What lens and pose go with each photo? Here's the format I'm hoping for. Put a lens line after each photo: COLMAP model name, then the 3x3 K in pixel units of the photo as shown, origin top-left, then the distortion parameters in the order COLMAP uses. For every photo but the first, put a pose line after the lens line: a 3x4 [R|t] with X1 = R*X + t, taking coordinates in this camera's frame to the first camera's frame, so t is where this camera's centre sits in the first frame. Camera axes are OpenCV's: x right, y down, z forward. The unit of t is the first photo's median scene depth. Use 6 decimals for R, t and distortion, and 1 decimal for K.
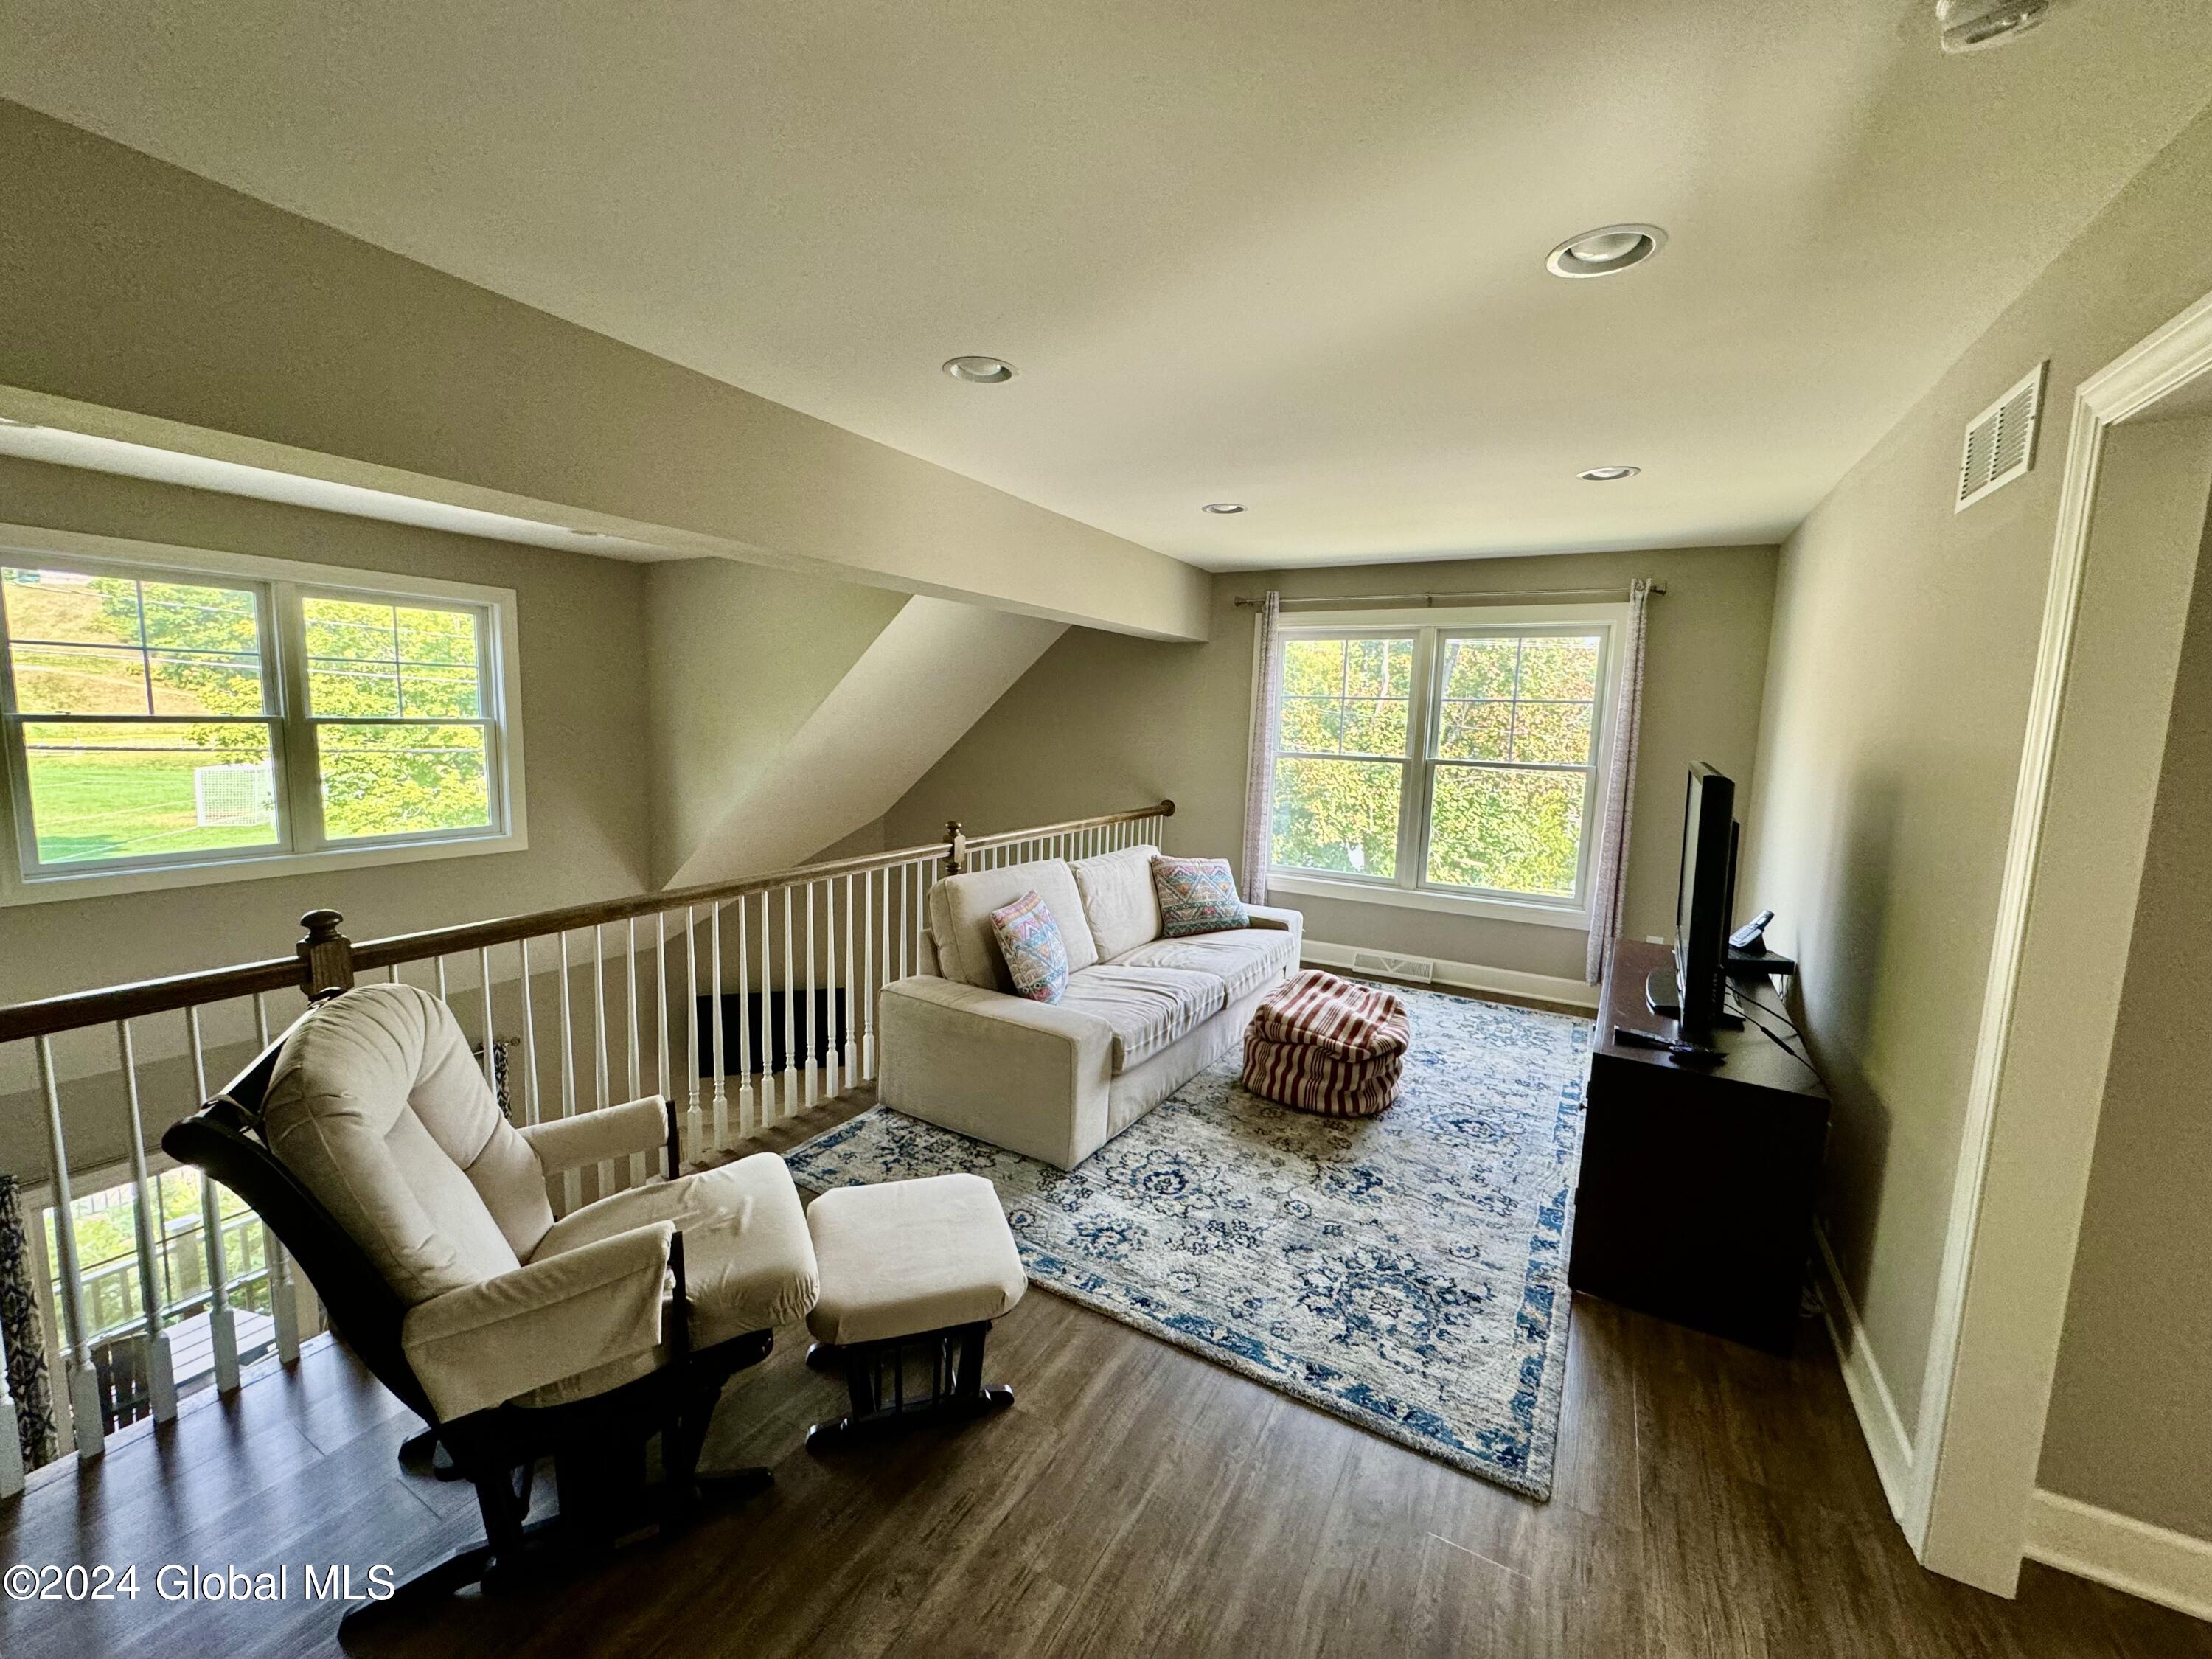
lens RADIAL K [[884.8, 0, 1106.0], [0, 884.8, 829.5], [0, 0, 1]] dist [0.000216, -0.000026]
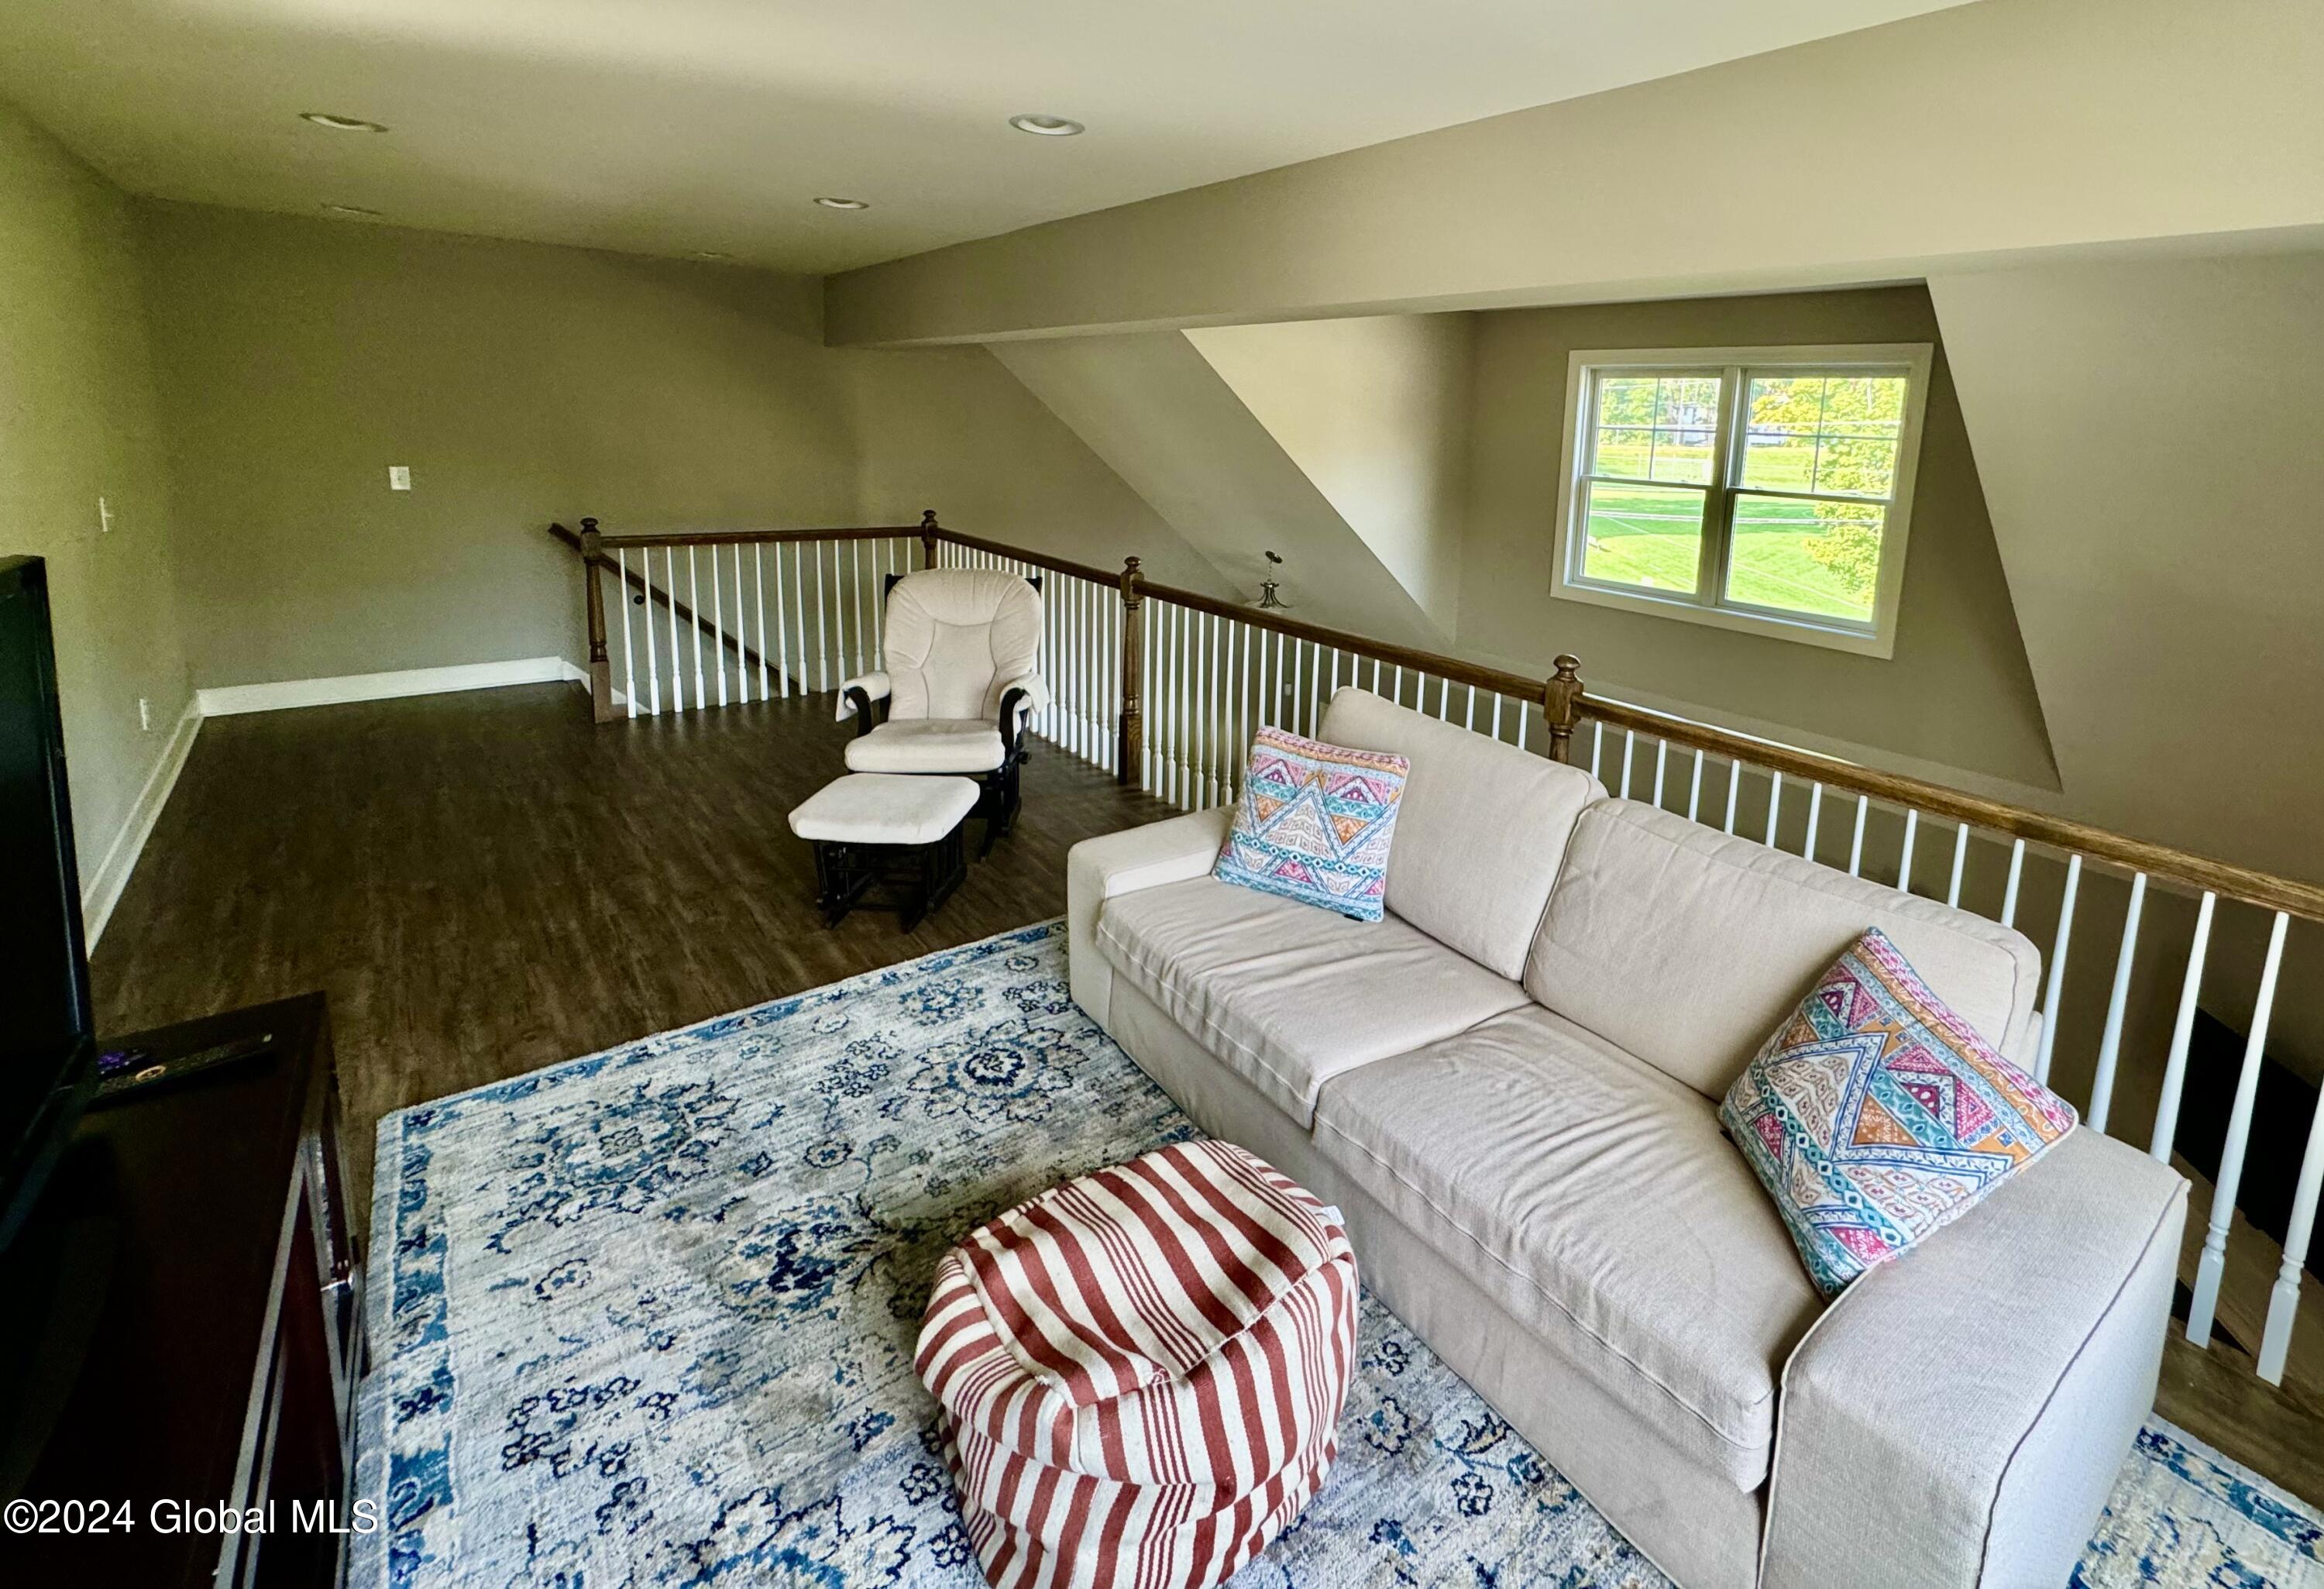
lens RADIAL K [[1048.3, 0, 1327.8], [0, 1048.3, 593.1], [0, 0, 1]] dist [-0.002584, -0.000829]
pose [[-0.325196, 0.104714, -0.939831, 0.680775], [-0.170119, 0.971158, 0.167068, -0.175222], [0.930219, 0.214213, -0.298003, 1.257919]]
